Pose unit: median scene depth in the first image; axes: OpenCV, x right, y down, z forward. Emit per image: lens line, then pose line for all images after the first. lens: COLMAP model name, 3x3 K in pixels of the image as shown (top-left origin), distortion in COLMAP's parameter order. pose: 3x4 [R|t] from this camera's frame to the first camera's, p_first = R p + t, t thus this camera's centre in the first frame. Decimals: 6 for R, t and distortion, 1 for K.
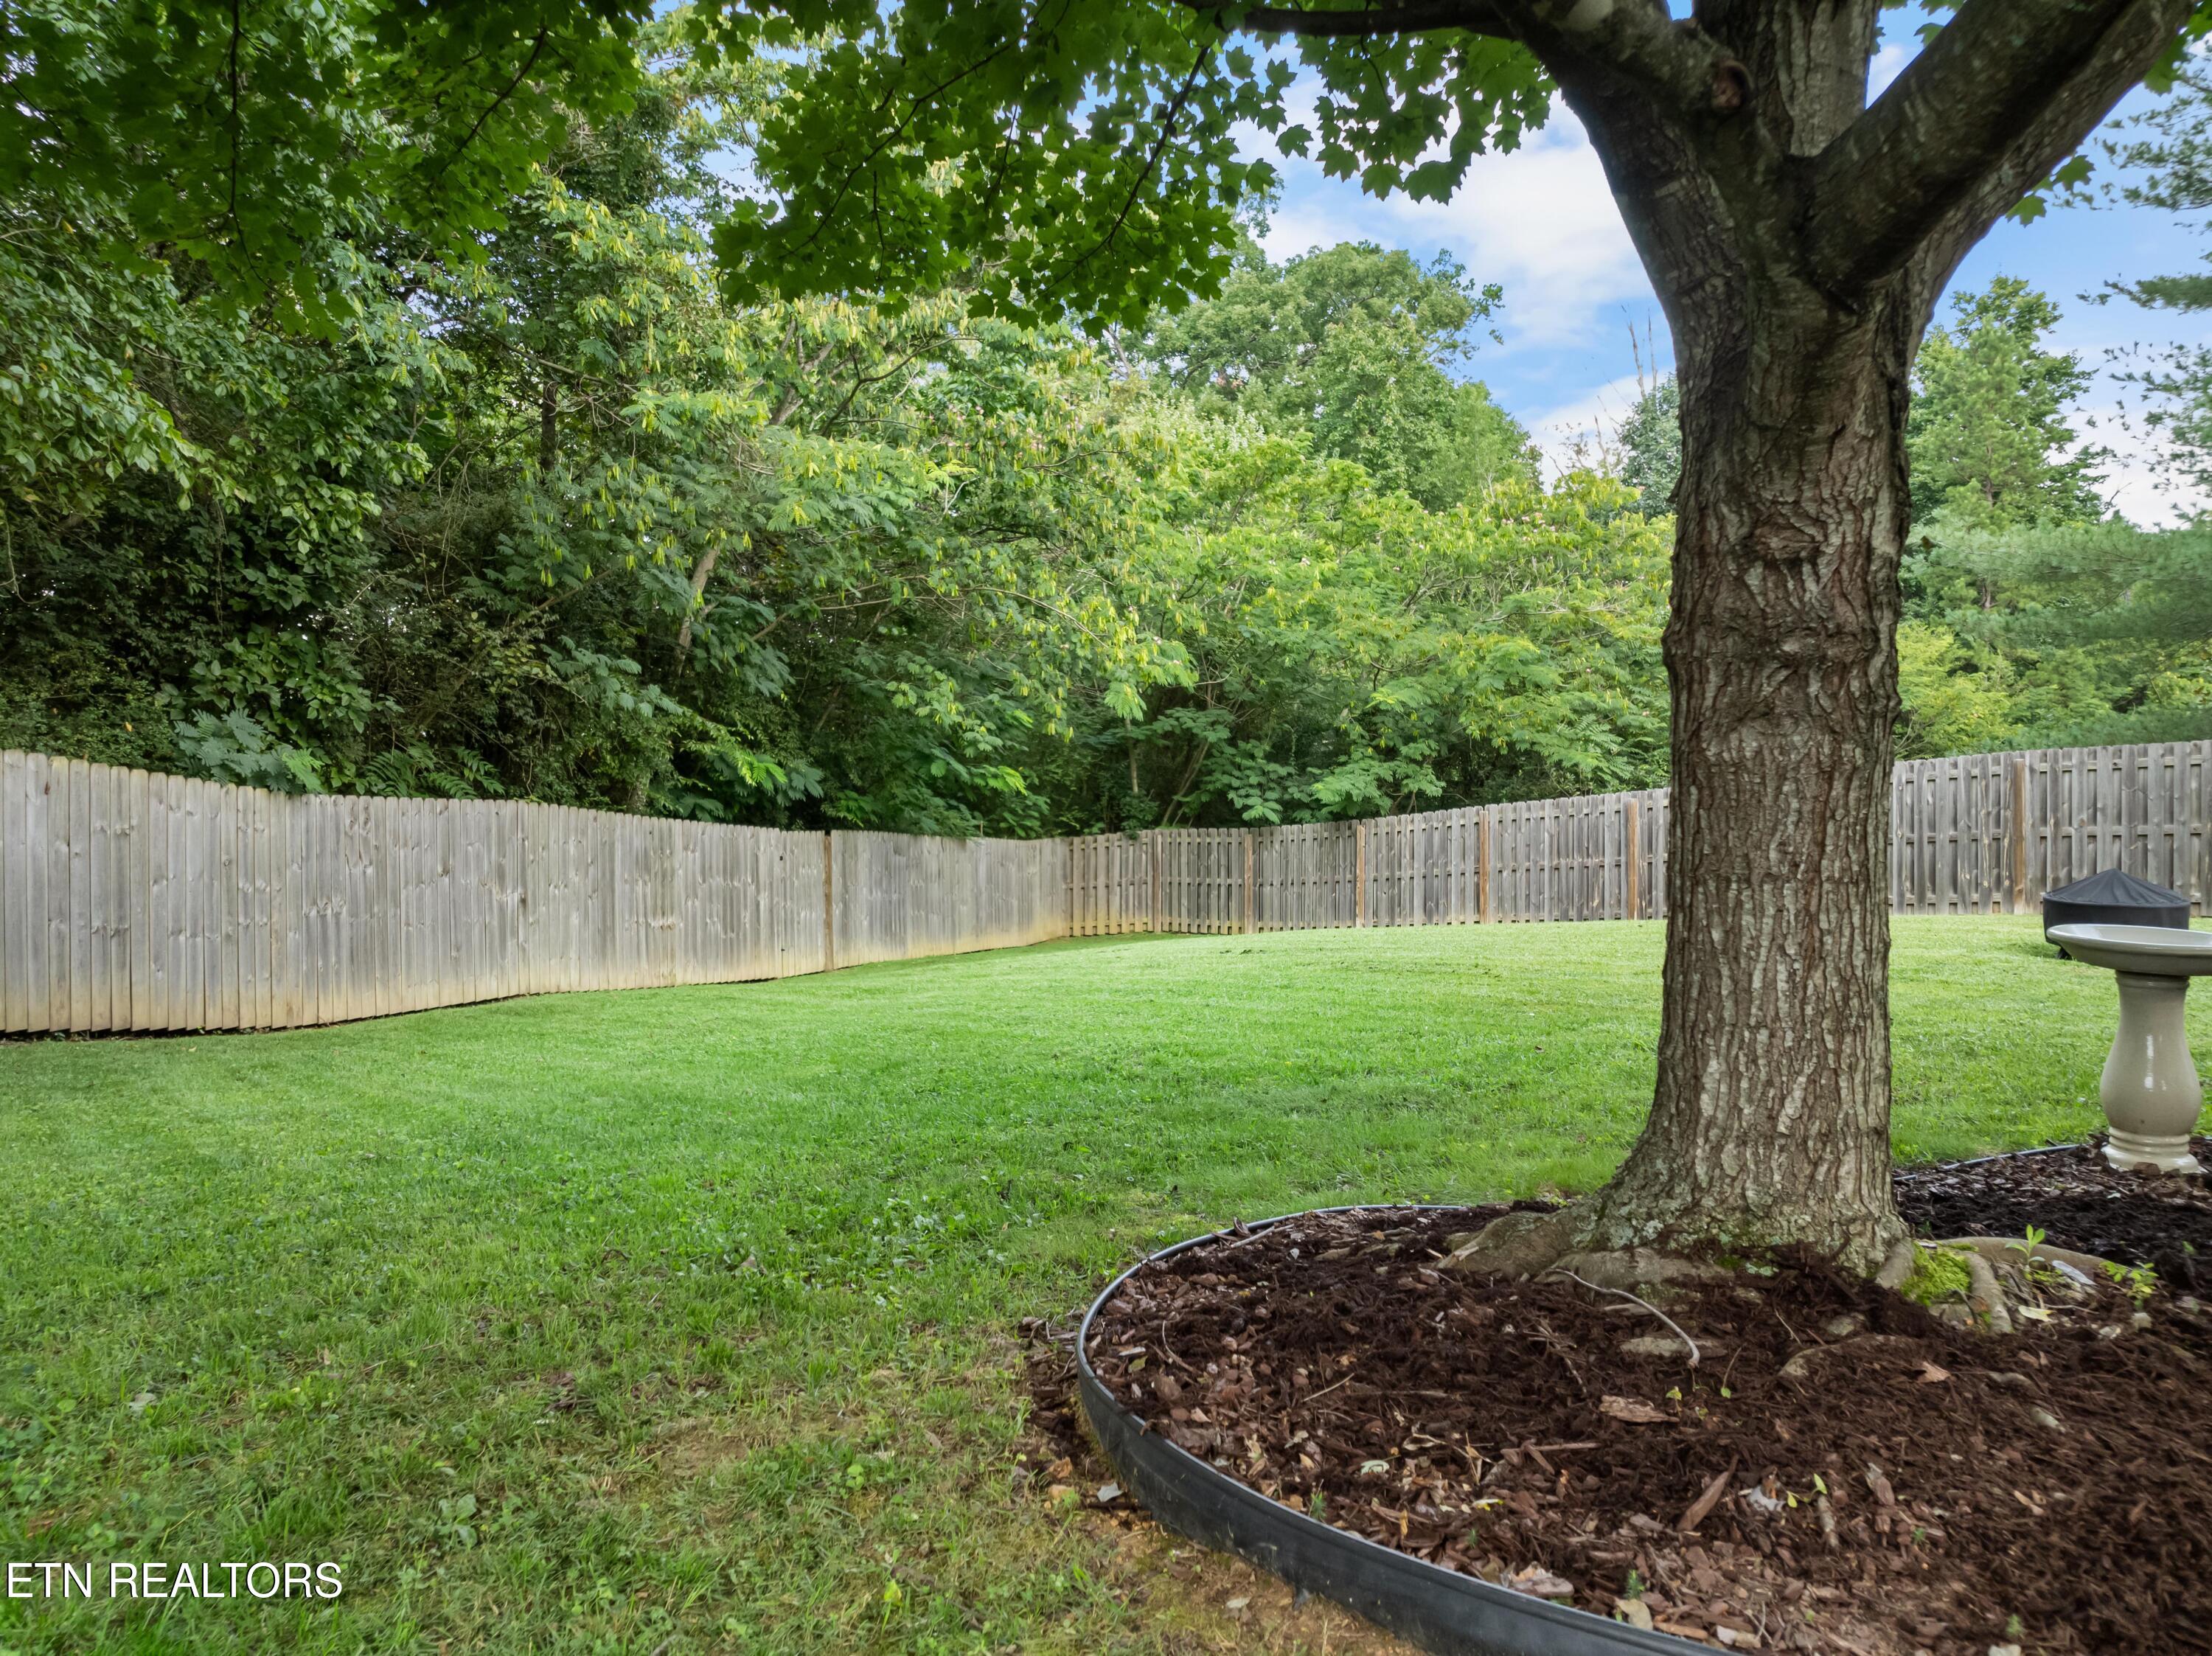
lens RADIAL K [[1571.4, 0, 1105.8], [0, 1571.4, 825.2], [0, 0, 1]] dist [-0.034183, -0.001683]
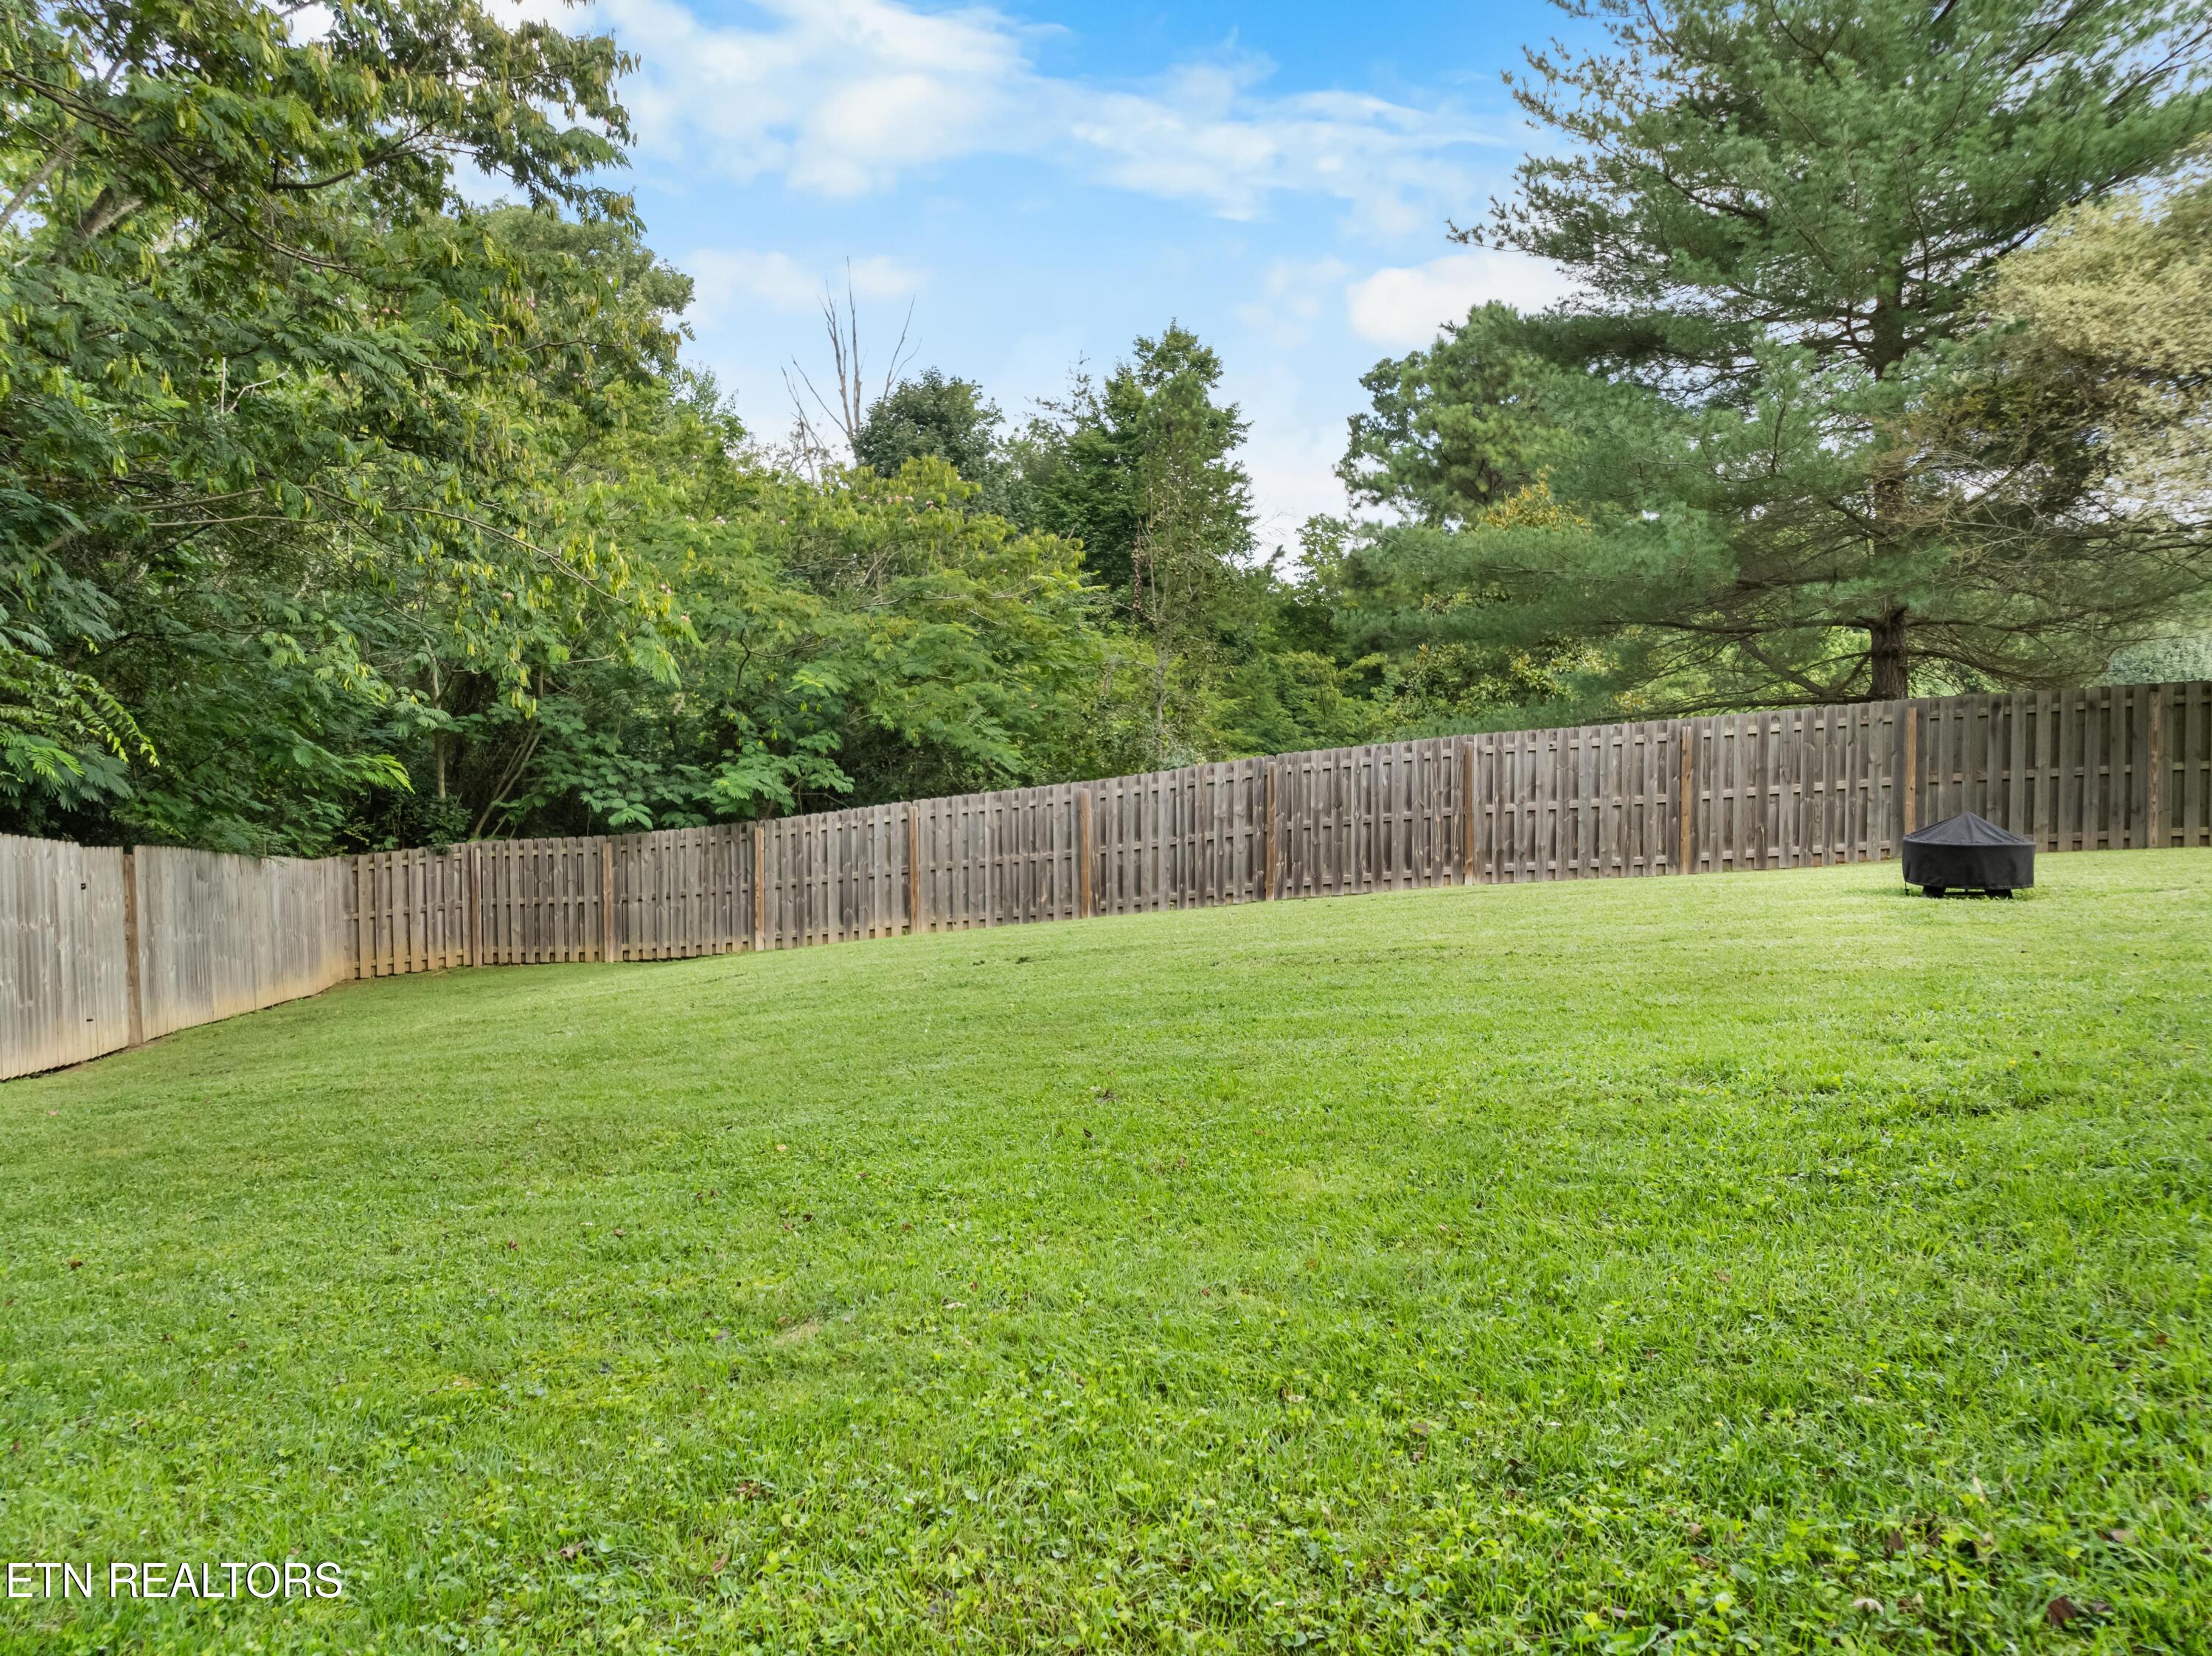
lens RADIAL K [[1571.4, 0, 1105.8], [0, 1571.4, 825.2], [0, 0, 1]] dist [-0.034183, -0.001683]
pose [[0.844553, -0.023750, 0.534945, -0.148306], [0.030137, 0.999541, -0.003203, 0.007758], [-0.534623, 0.018826, 0.844881, 0.145650]]
